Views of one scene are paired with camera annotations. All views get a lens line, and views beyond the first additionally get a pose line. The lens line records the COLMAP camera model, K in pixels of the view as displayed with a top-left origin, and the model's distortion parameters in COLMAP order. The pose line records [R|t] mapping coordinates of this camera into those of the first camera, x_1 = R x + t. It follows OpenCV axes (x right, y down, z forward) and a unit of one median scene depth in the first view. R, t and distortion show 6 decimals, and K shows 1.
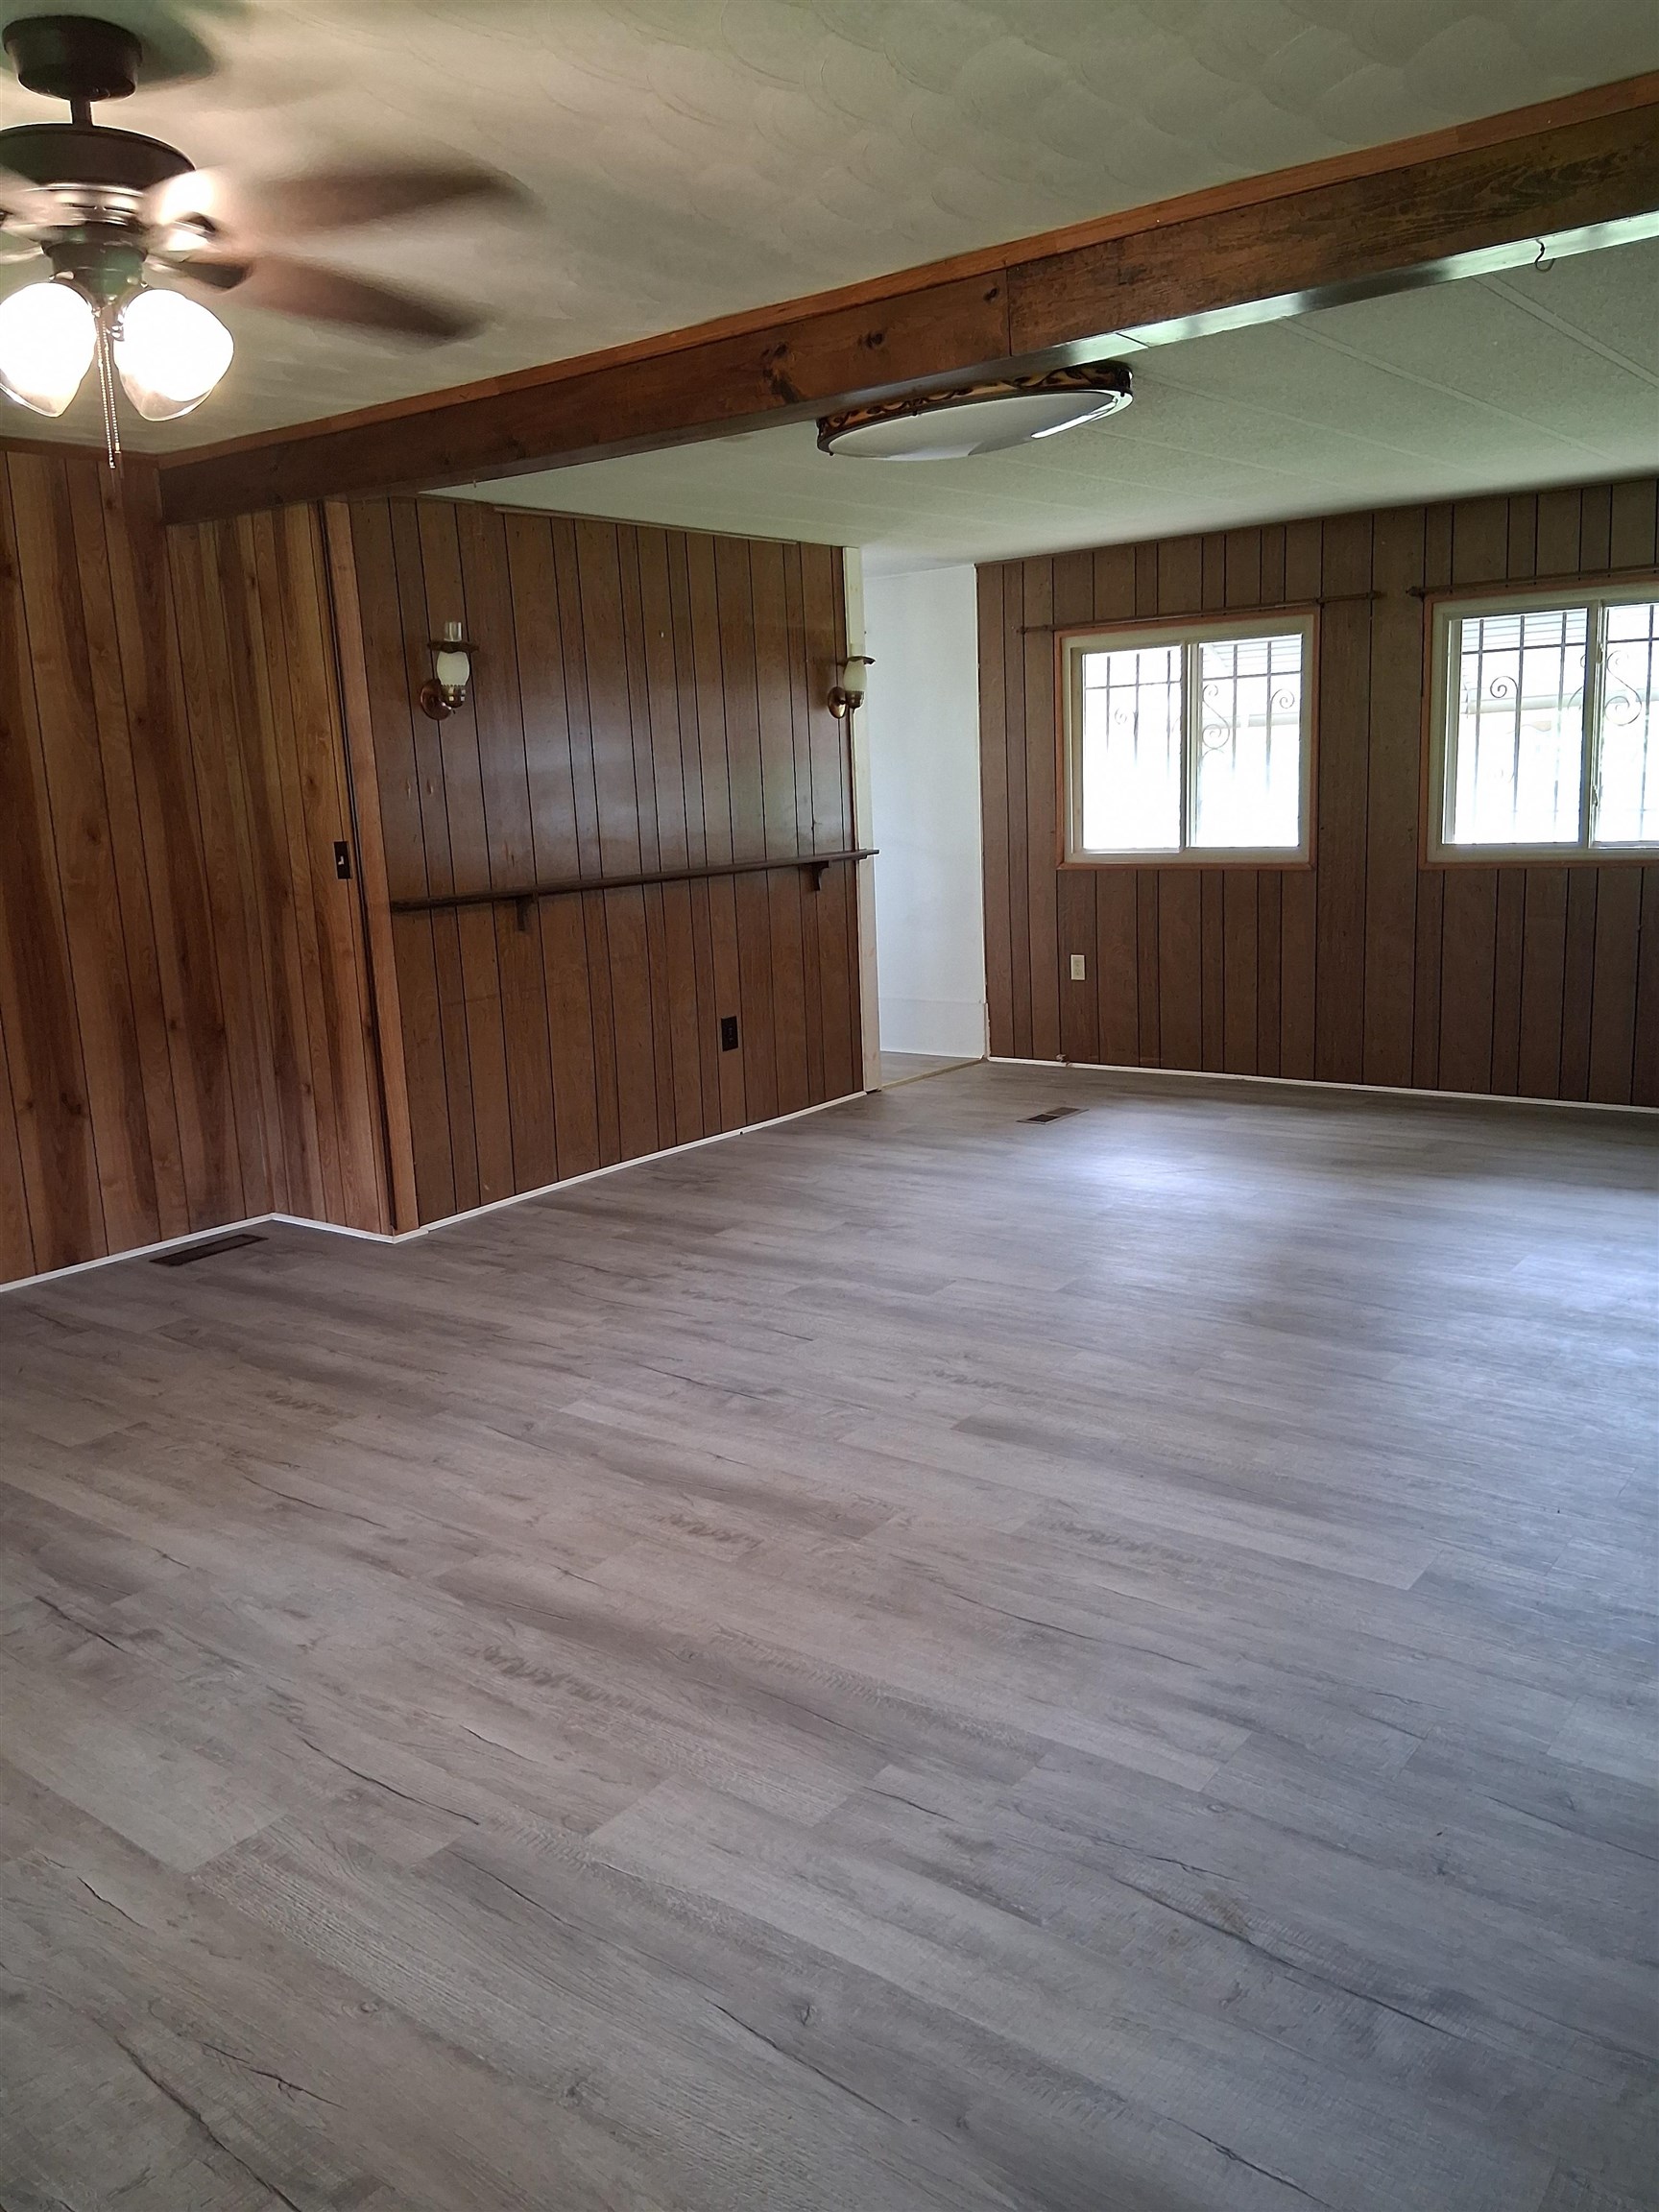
lens RADIAL K [[1665.3, 0, 838.4], [0, 1665.3, 1099.2], [0, 0, 1]] dist [0.122224, -0.224415]
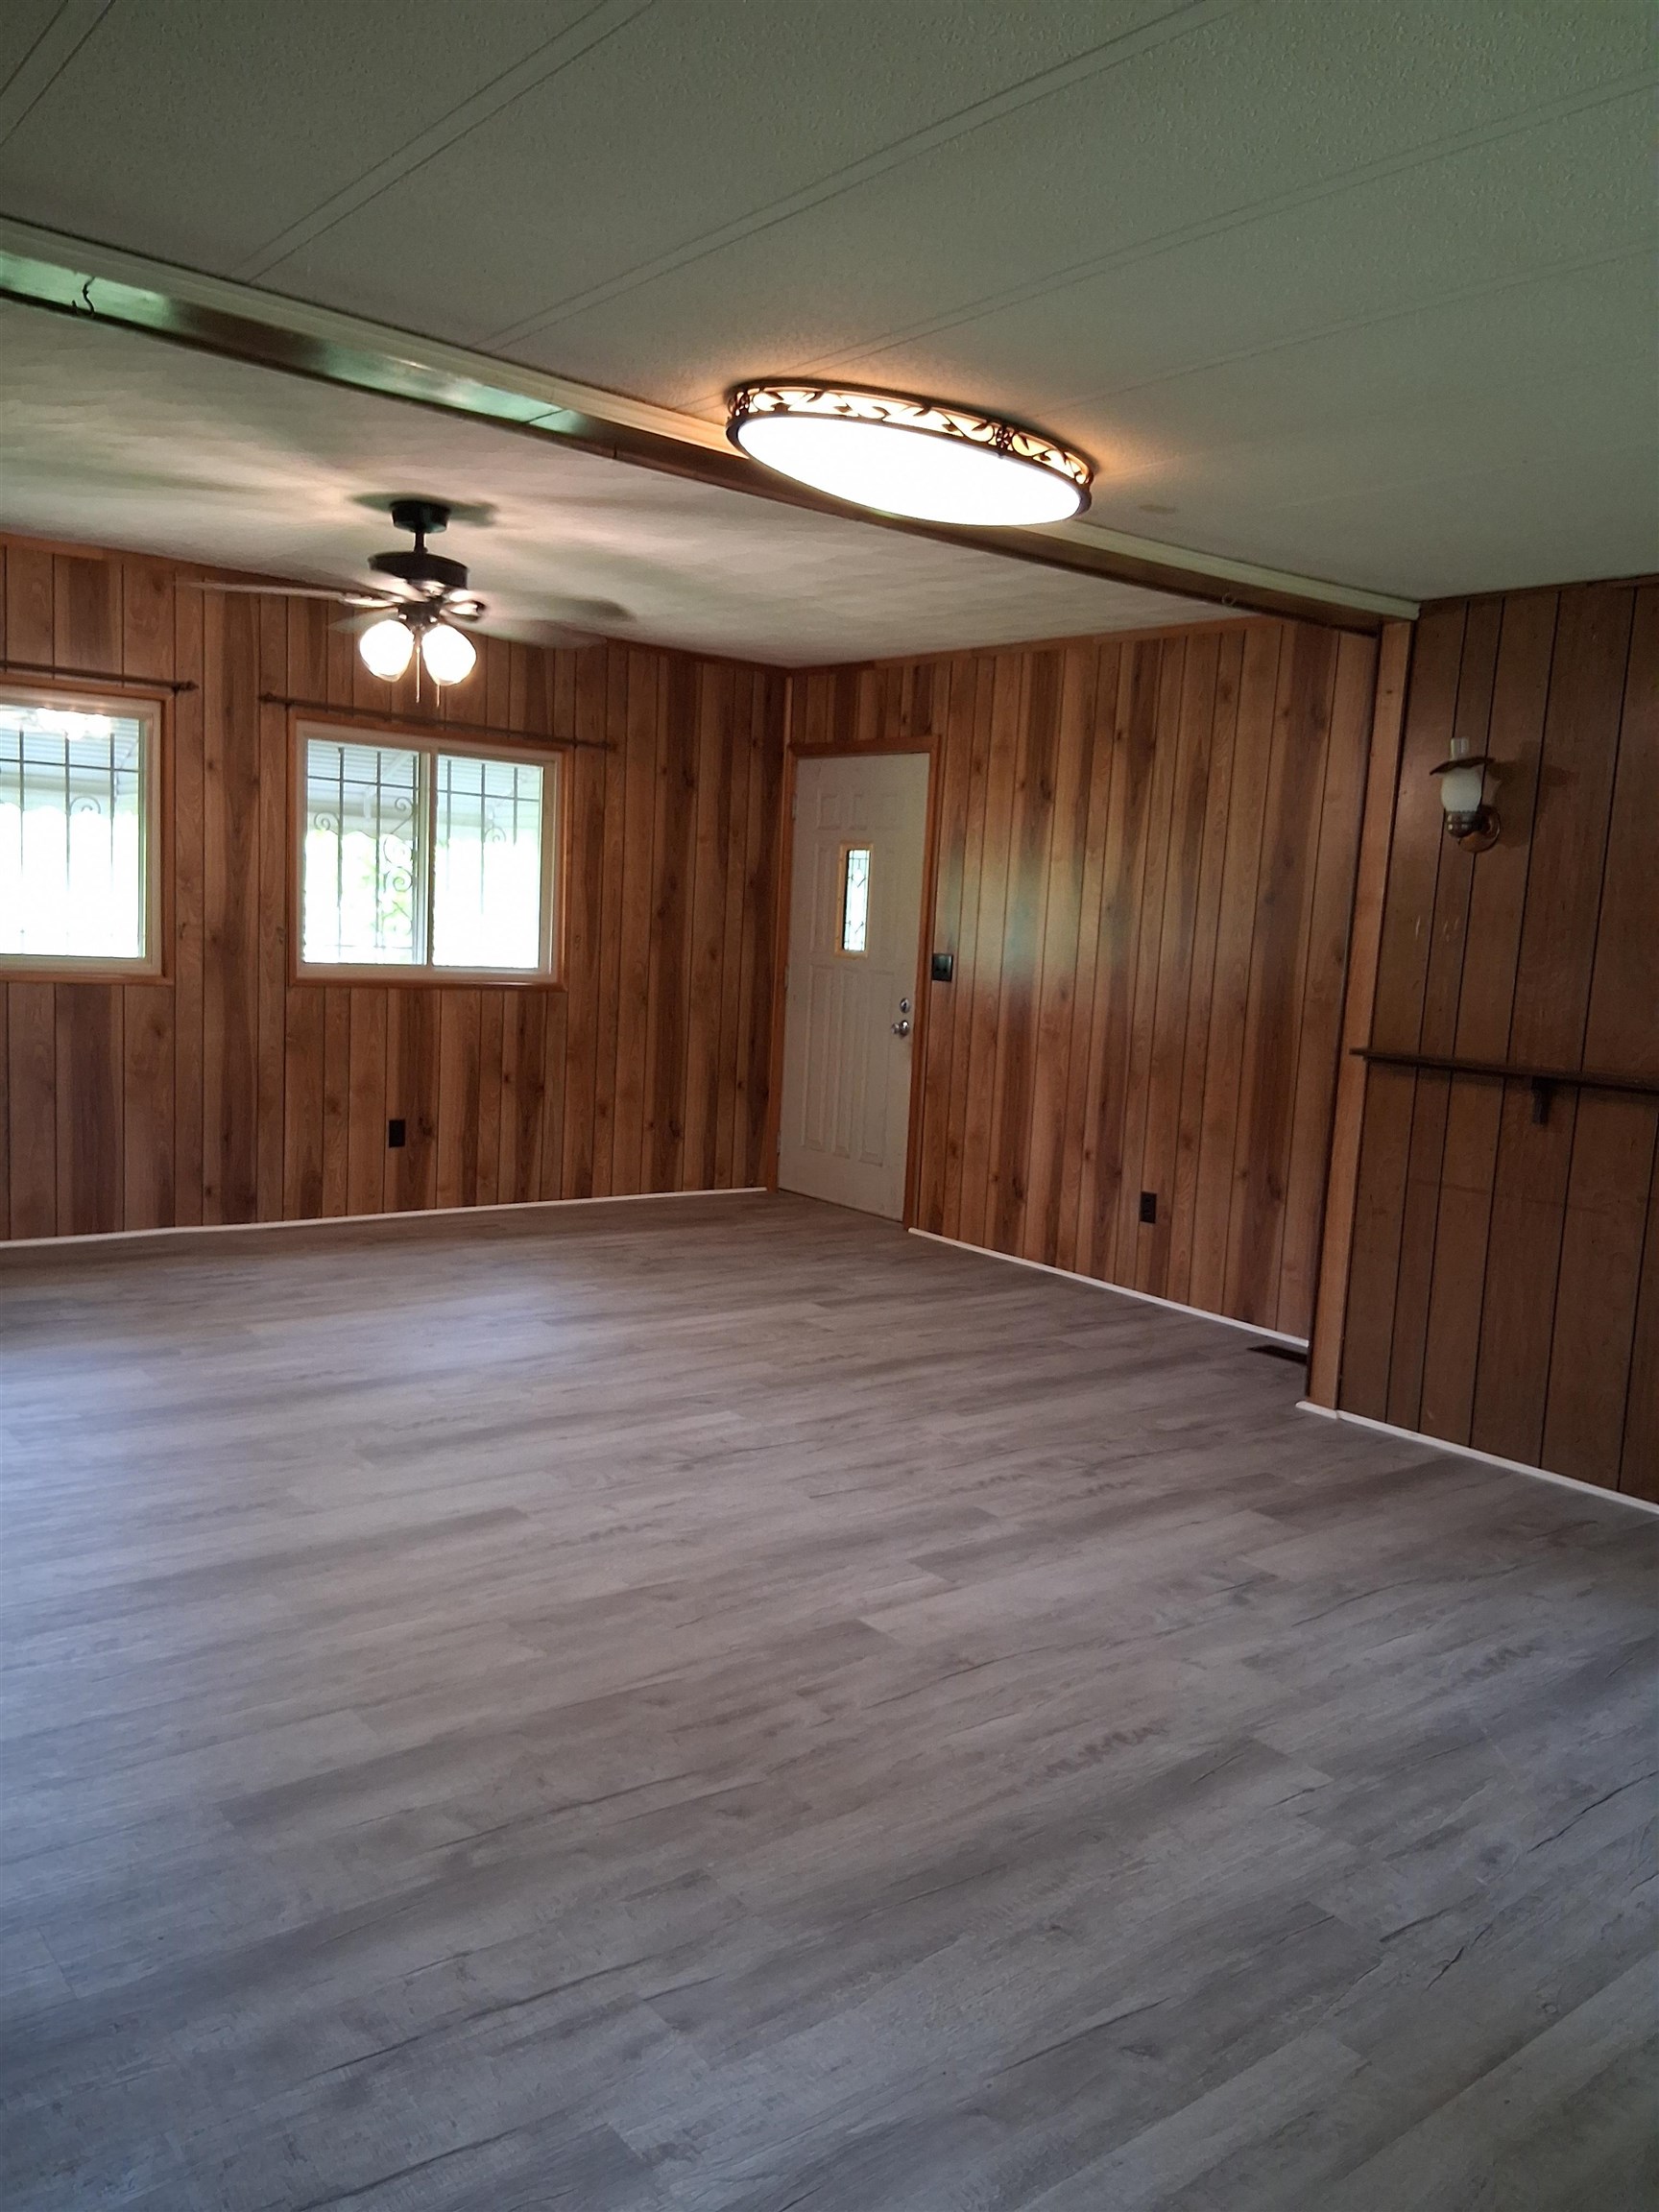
lens RADIAL K [[1665.3, 0, 838.4], [0, 1665.3, 1099.2], [0, 0, 1]] dist [0.122224, -0.224415]
pose [[-0.234192, 0.143931, -0.961477, 0.797268], [-0.235002, 0.951271, 0.199644, -0.242015], [0.943360, 0.272704, -0.188956, 1.066631]]
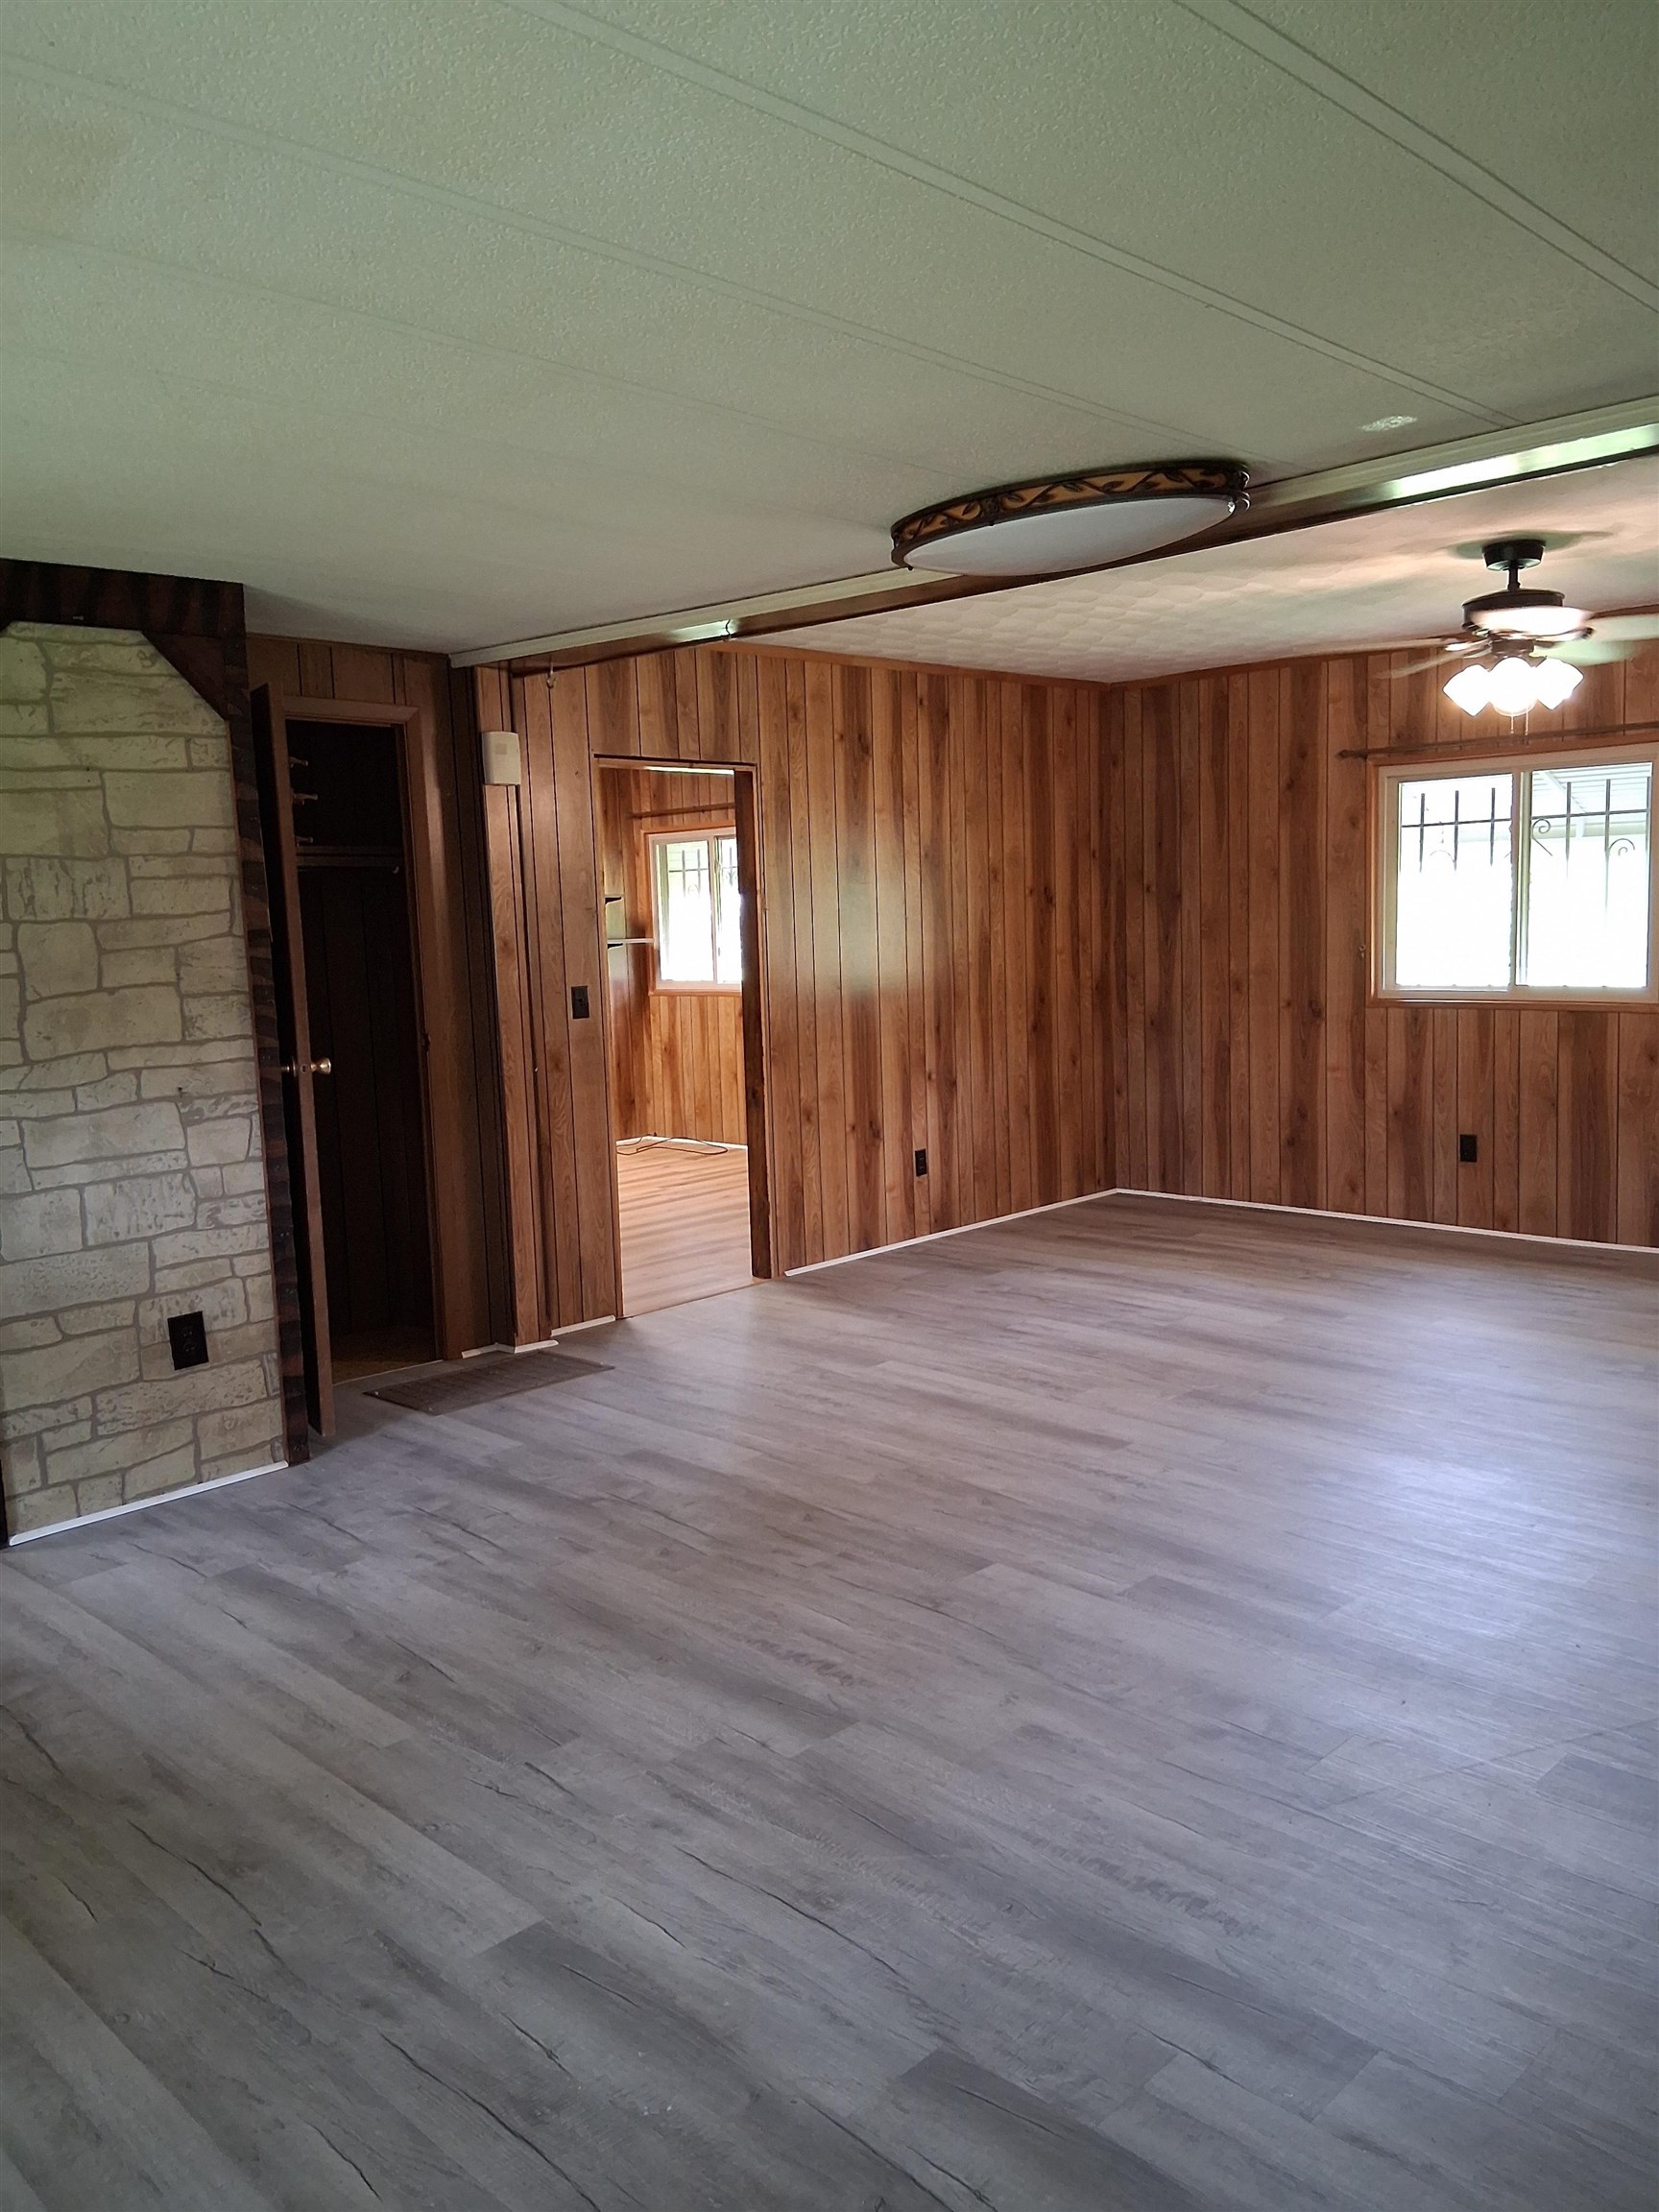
lens RADIAL K [[1665.3, 0, 838.4], [0, 1665.3, 1099.2], [0, 0, 1]] dist [0.122224, -0.224415]
pose [[-0.989342, 0.066542, 0.129514, 0.084161], [0.102572, 0.949805, 0.295550, -0.349126], [-0.103346, 0.305684, -0.946508, 1.711097]]
